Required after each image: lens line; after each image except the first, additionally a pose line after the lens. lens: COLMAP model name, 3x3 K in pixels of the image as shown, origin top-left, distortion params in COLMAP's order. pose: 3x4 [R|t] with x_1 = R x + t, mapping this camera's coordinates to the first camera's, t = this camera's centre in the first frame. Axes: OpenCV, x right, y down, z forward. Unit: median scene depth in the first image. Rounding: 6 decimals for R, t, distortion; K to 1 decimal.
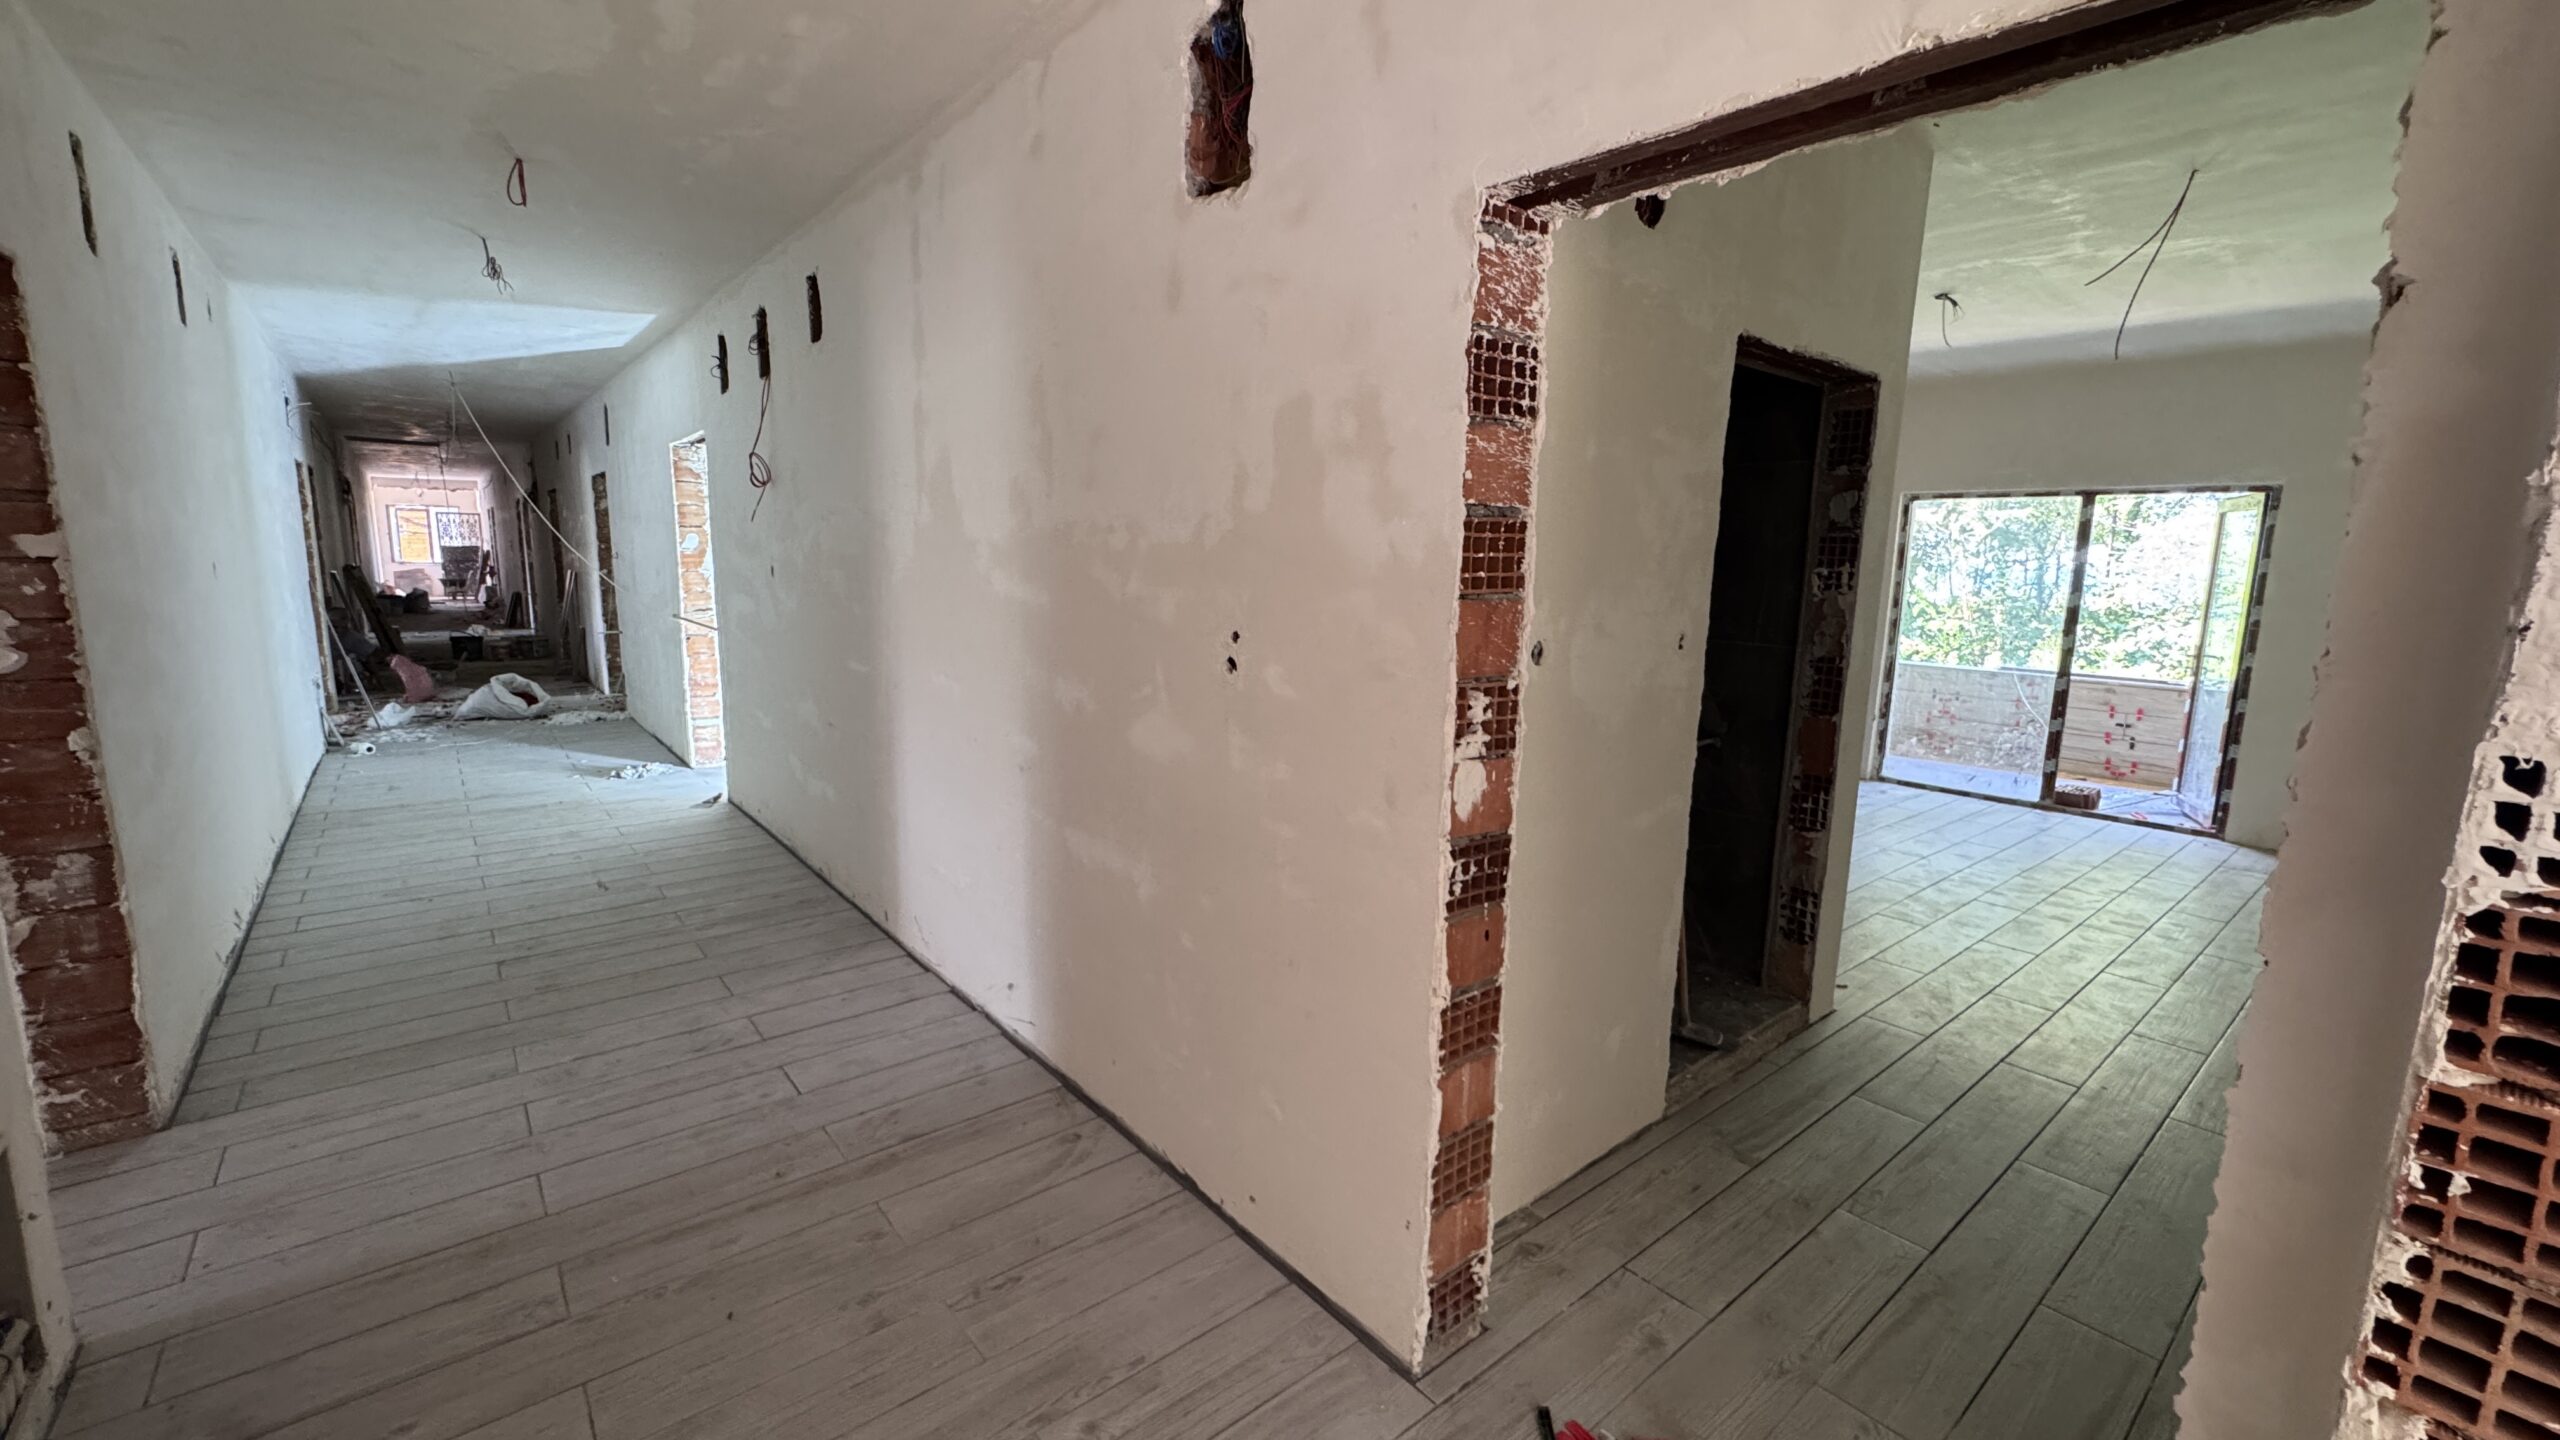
lens RADIAL K [[1031.2, 0, 1280.9], [0, 1031.2, 715.2], [0, 0, 1]] dist [0.000860, 0.000073]
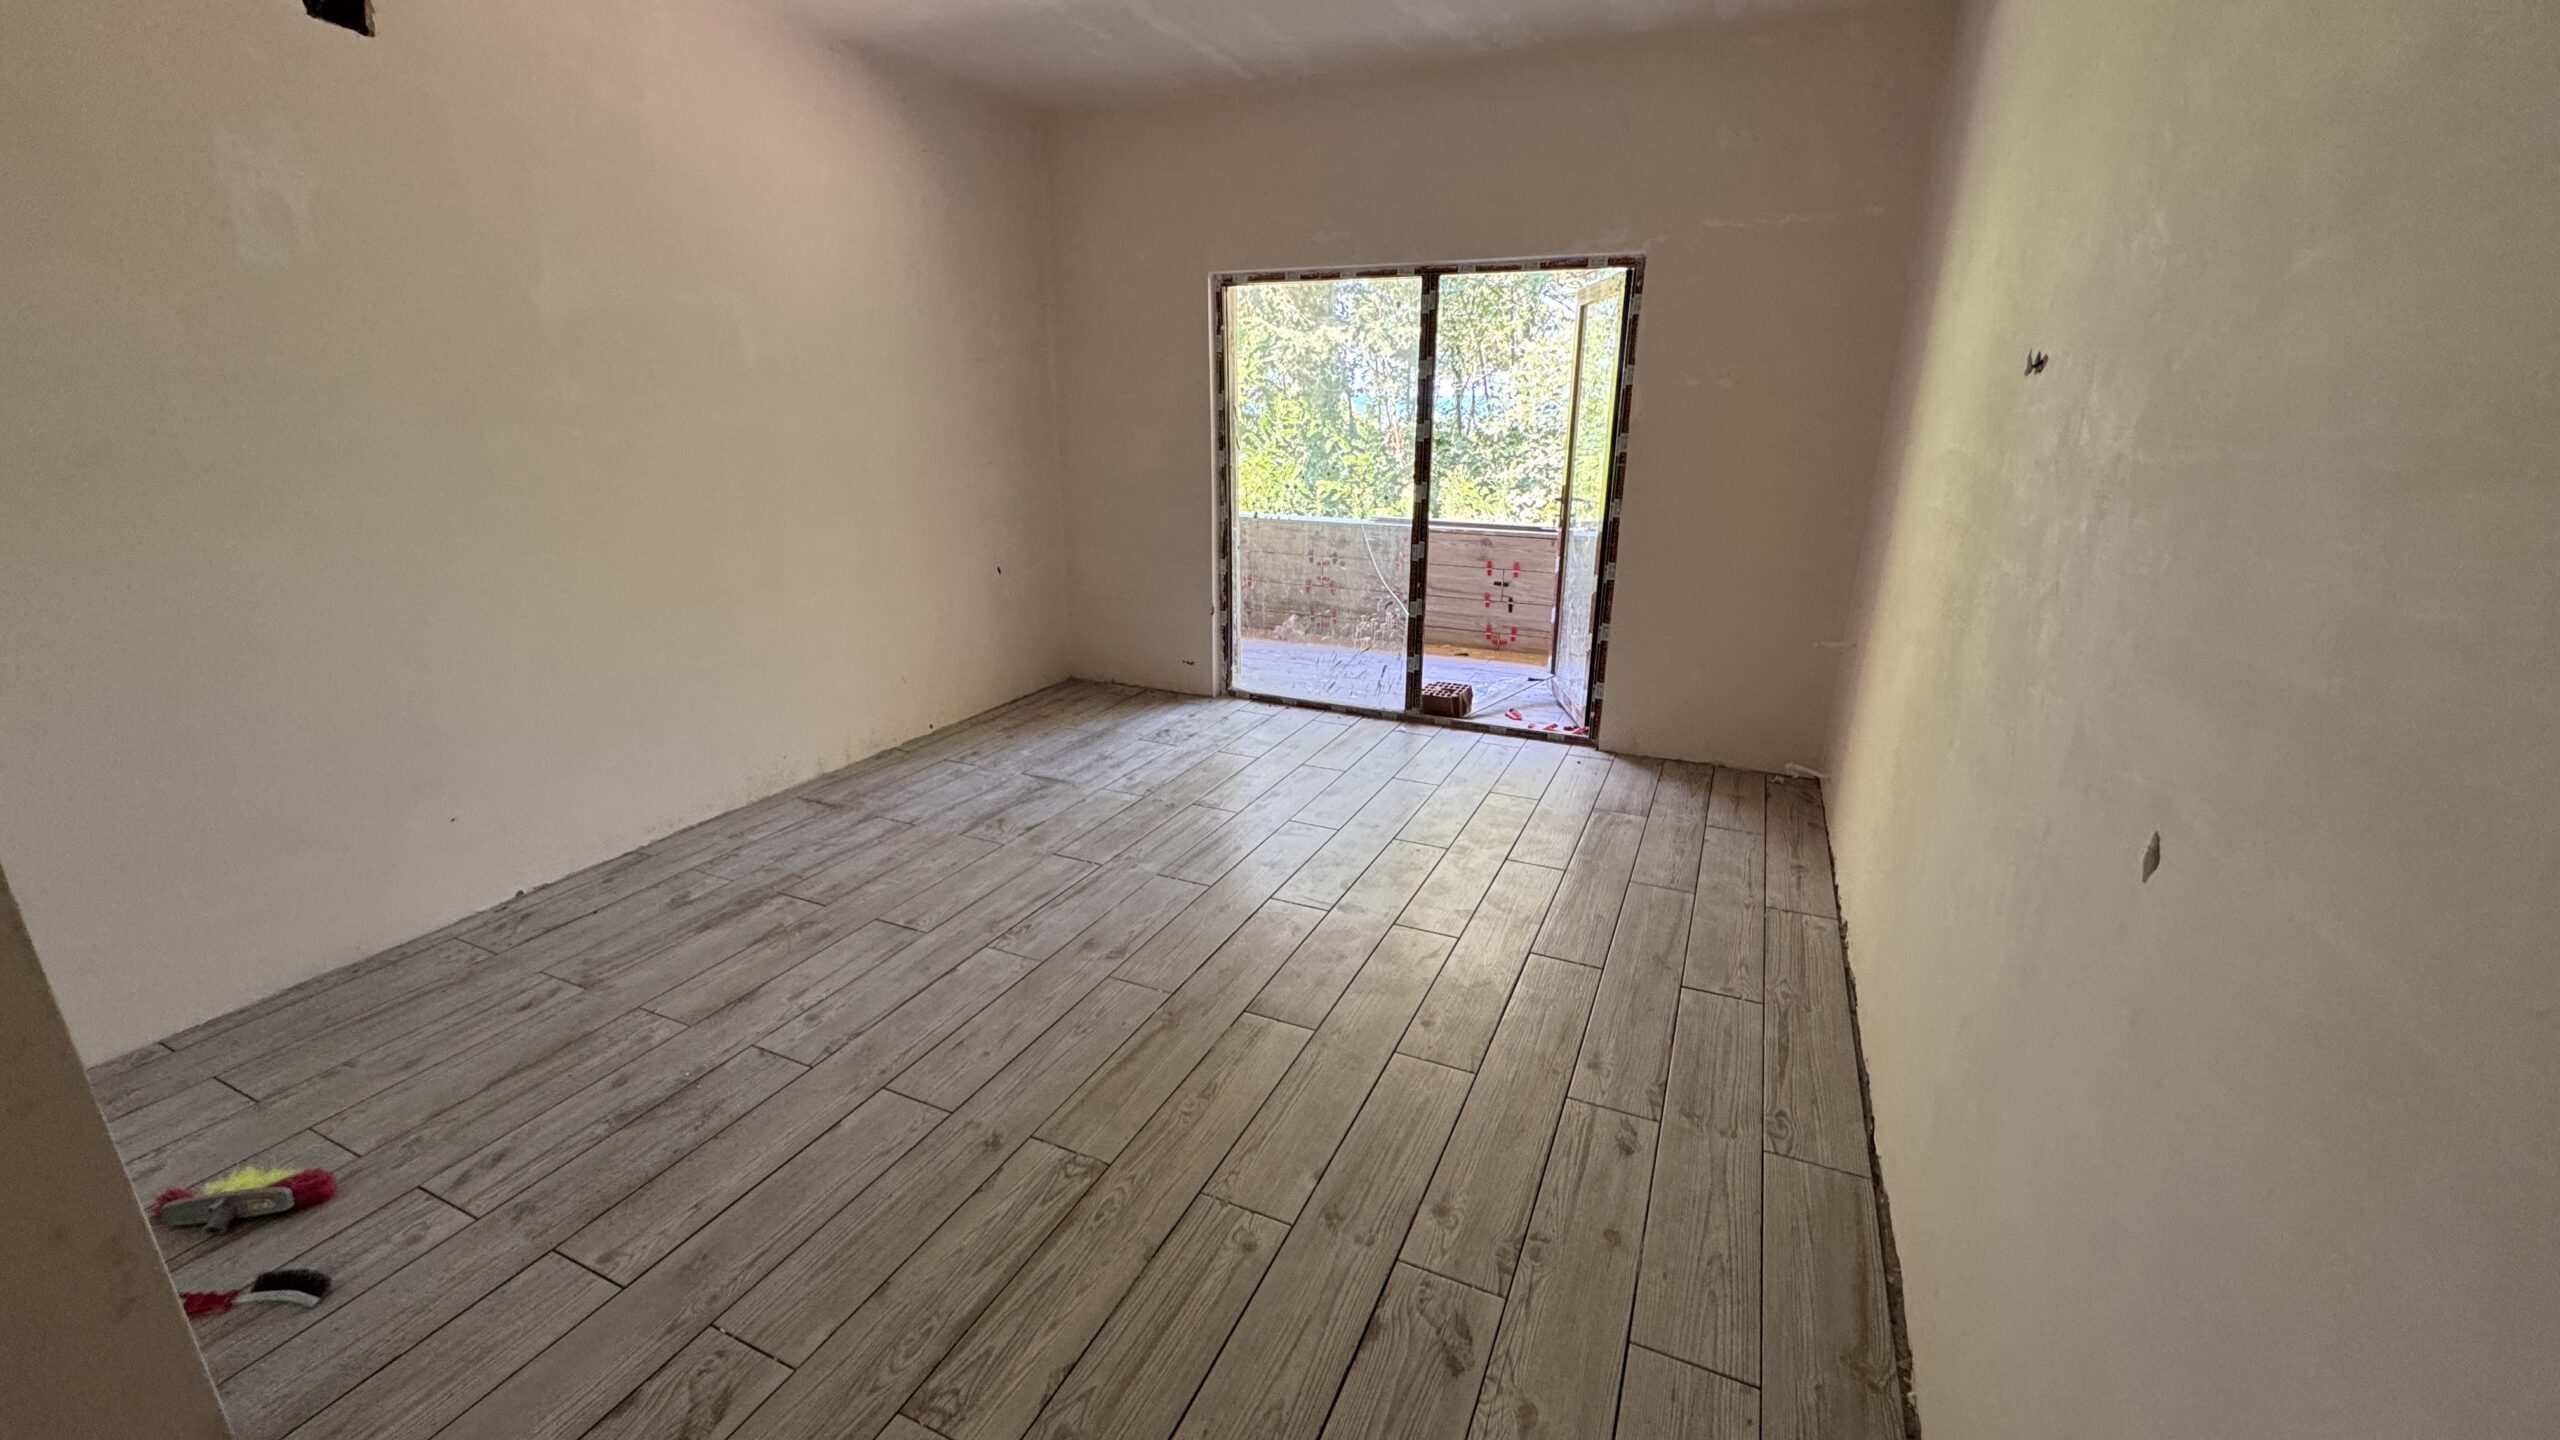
lens RADIAL K [[1031.2, 0, 1275.6], [0, 1031.2, 722.4], [0, 0, 1]] dist [0.000860, 0.000073]
pose [[0.901728, -0.150560, 0.405239, 0.356552], [0.085964, 0.981122, 0.173235, -0.046533], [-0.423670, -0.121375, 0.897648, 0.379674]]
